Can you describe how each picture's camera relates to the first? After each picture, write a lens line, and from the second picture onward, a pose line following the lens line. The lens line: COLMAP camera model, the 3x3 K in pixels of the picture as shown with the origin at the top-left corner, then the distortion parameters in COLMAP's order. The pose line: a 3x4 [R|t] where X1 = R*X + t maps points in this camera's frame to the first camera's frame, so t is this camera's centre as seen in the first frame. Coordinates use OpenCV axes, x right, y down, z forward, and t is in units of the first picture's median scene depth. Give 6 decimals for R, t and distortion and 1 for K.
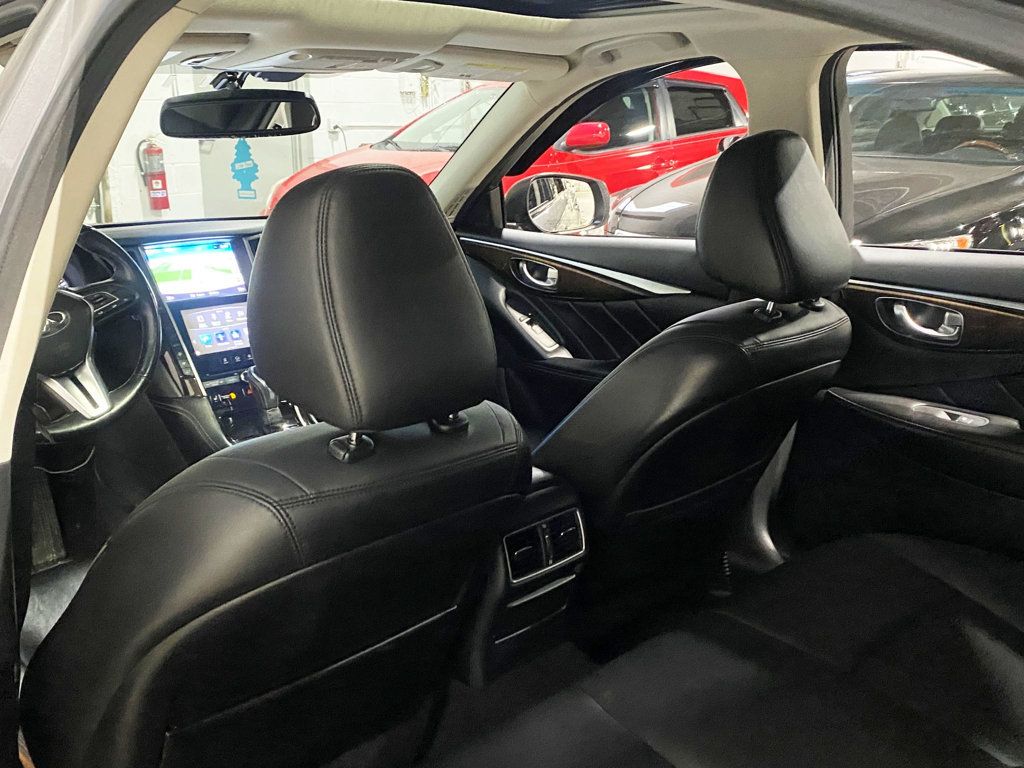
lens RADIAL K [[1036.5, 0, 514.1], [0, 1036.5, 389.6], [0, 0, 1]] dist [0.094922, -0.202812]
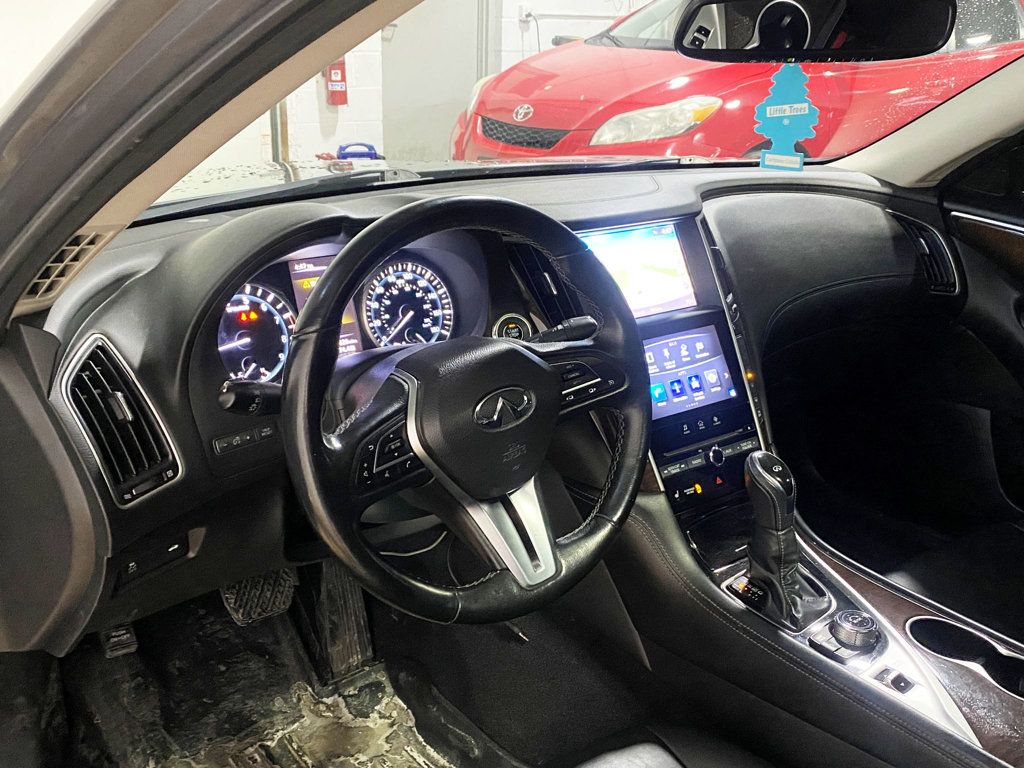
lens RADIAL K [[1040.3, 0, 512.0], [0, 1040.3, 384.0], [0, 0, 1]] dist [0.081353, -0.203909]
pose [[0.993156, 0.071127, -0.092638, -0.330481], [-0.062186, 0.993431, 0.096065, -0.108769], [0.098862, -0.089647, 0.991055, 0.390951]]
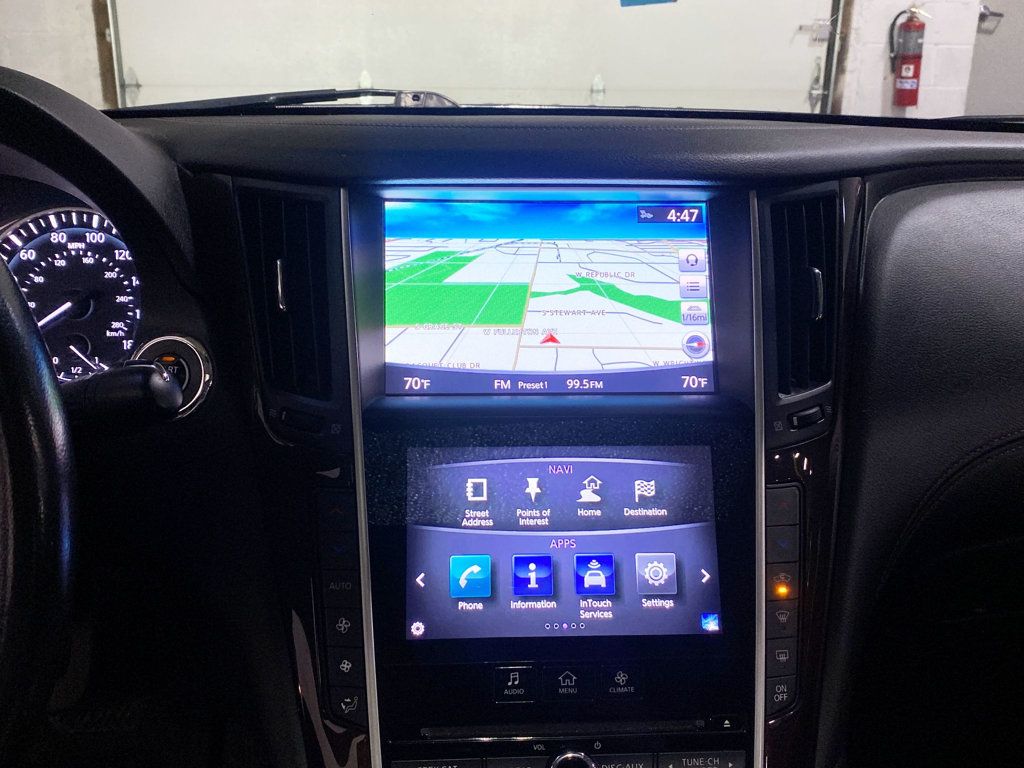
lens RADIAL K [[1040.3, 0, 512.0], [0, 1040.3, 384.0], [0, 0, 1]] dist [0.081353, -0.203909]
pose [[0.756039, 0.235674, -0.610625, -0.144421], [-0.181063, 0.971826, 0.150900, -0.137397], [0.628984, -0.003524, 0.777410, 0.822085]]
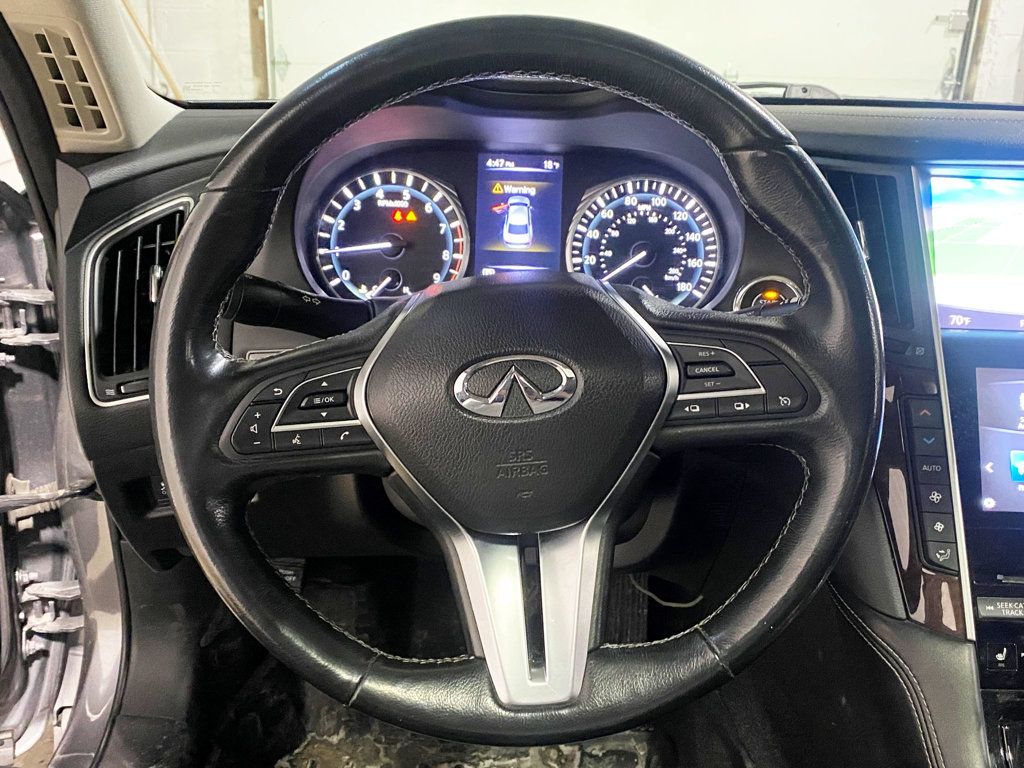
lens RADIAL K [[1036.5, 0, 514.1], [0, 1036.5, 389.6], [0, 0, 1]] dist [0.094922, -0.202812]
pose [[0.710204, 0.277122, -0.647158, -0.204893], [-0.207765, 0.960826, 0.183433, -0.101262], [0.672639, 0.004182, 0.739959, 0.650395]]
